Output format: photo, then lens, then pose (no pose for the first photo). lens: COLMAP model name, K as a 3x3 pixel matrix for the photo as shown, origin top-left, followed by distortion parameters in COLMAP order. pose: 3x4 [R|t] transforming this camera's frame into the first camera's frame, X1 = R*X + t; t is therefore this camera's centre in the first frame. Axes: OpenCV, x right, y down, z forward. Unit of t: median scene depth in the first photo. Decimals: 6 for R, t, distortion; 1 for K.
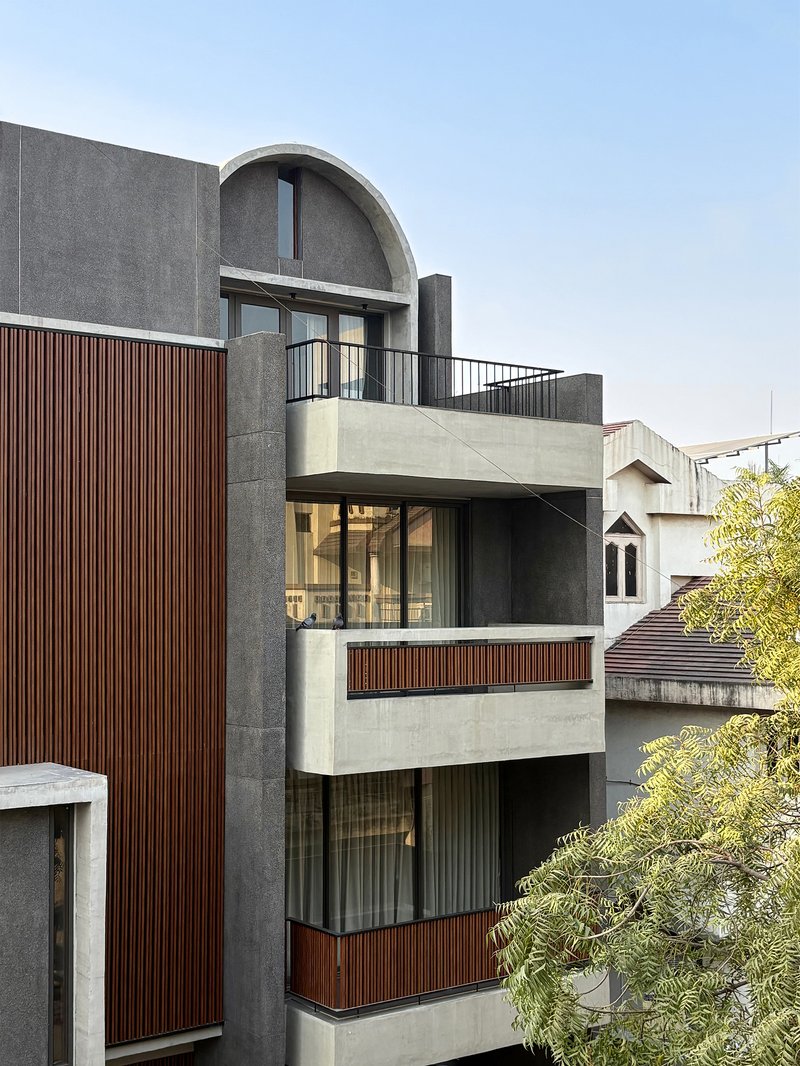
lens RADIAL K [[1428.9, 0, 400.0], [0, 1428.9, 533.0], [0, 0, 1]] dist [0.007206, 0.007950]
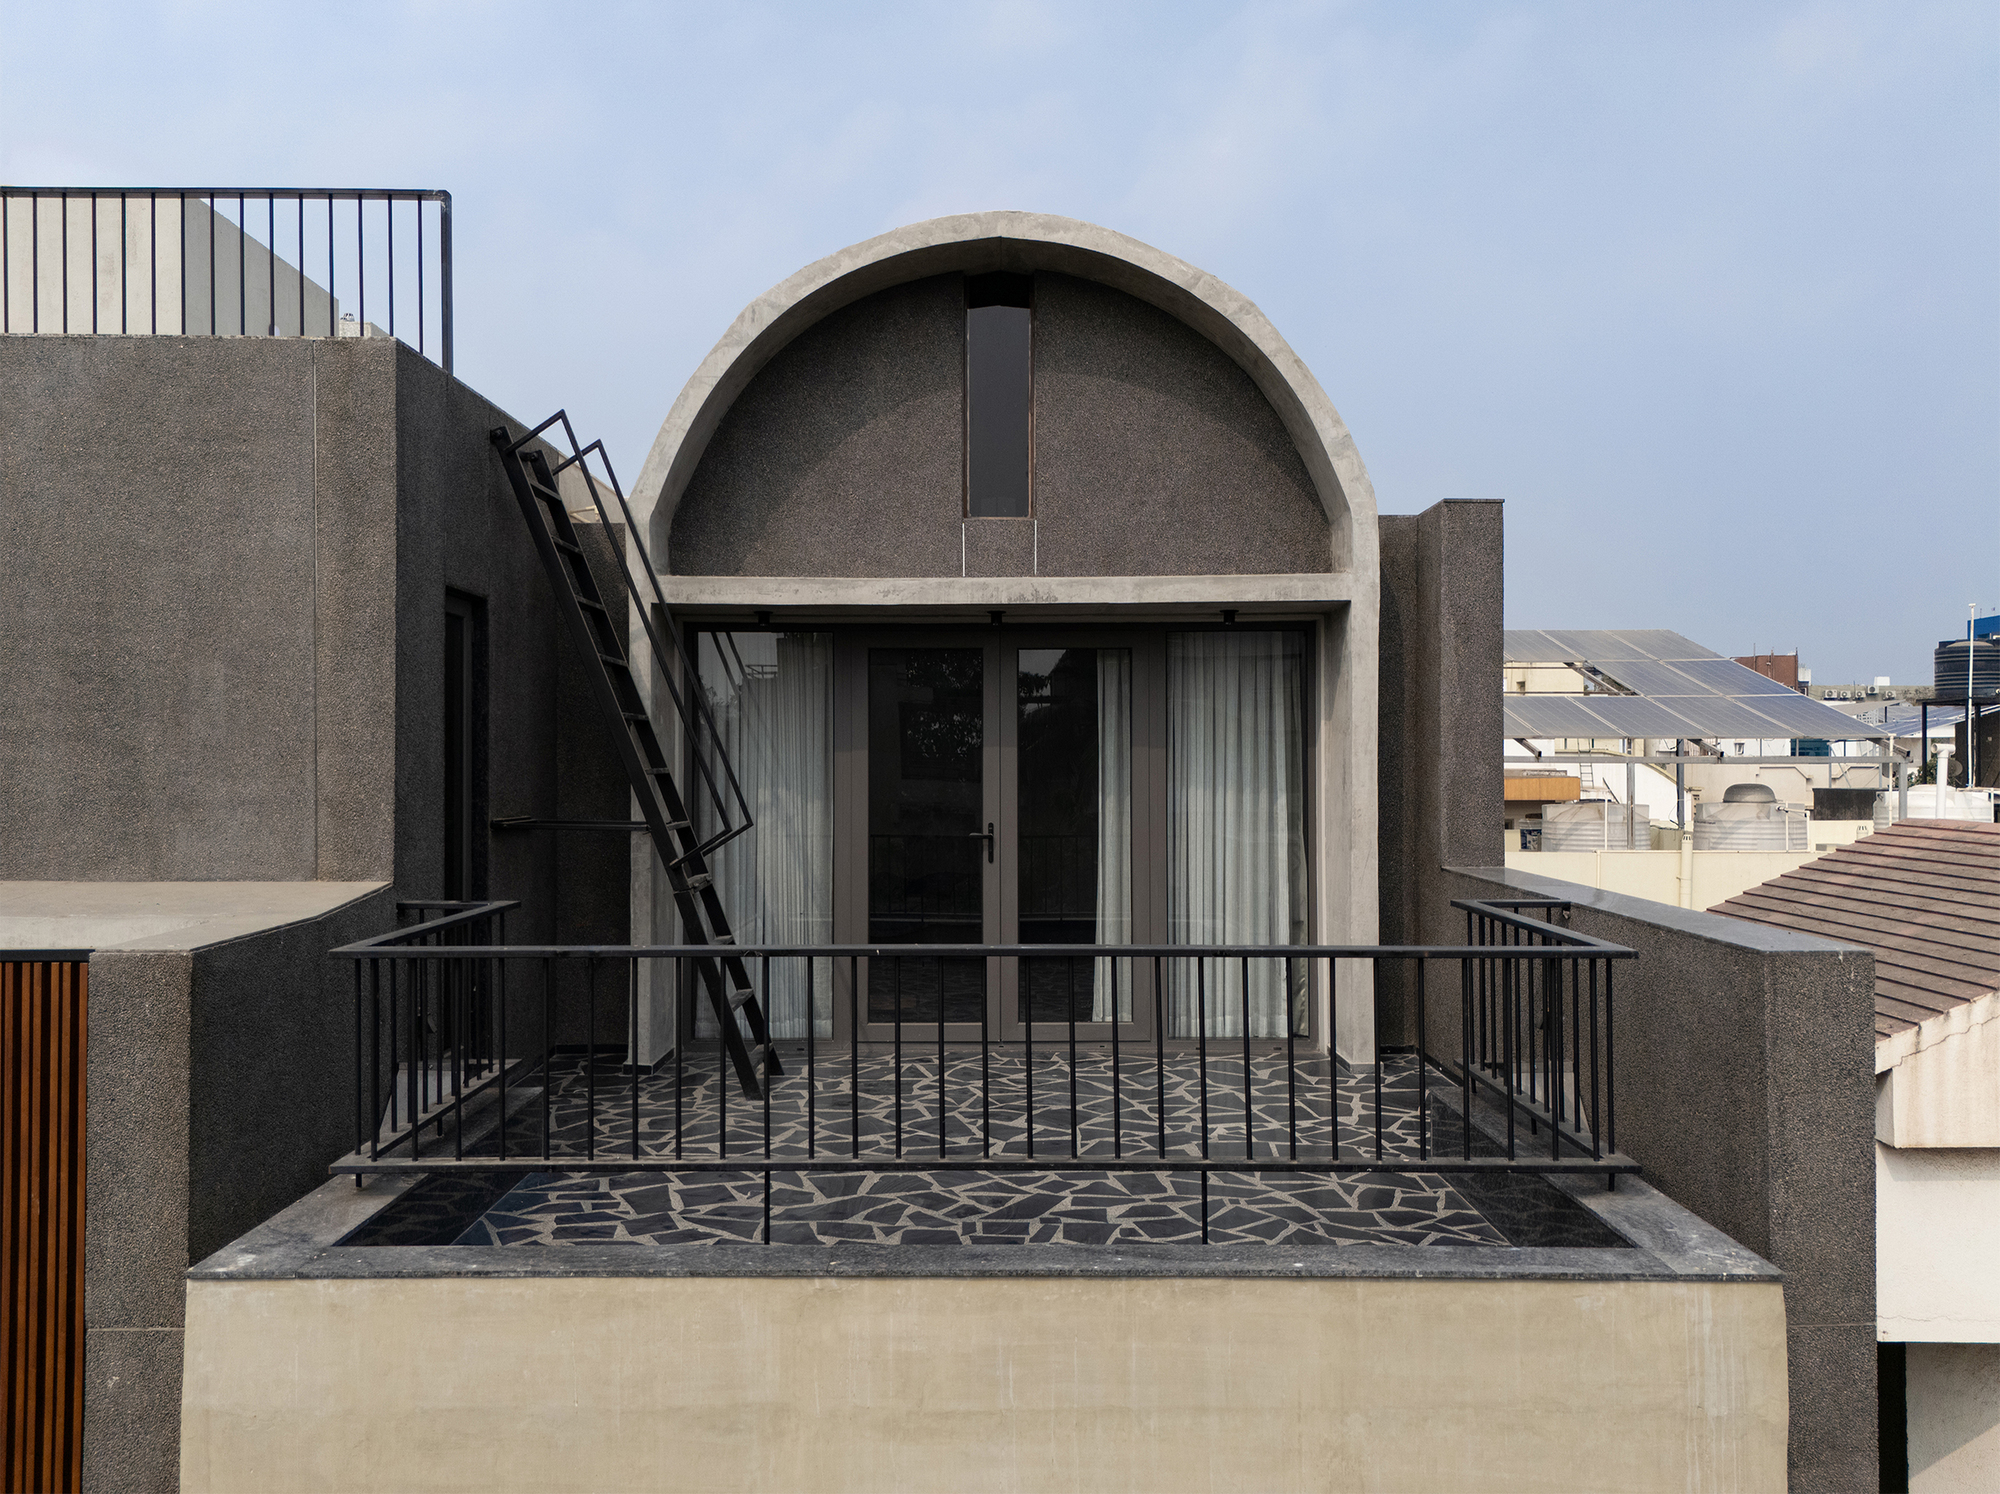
lens RADIAL K [[1433.9, 0, 1000.0], [0, 1433.9, 747.0], [0, 0, 1]] dist [0.005950, 0.001961]
pose [[0.793876, -0.000480, -0.608080, 0.182158], [0.024854, 0.999190, 0.031660, -0.164226], [0.607572, -0.040248, 0.793245, 0.796222]]
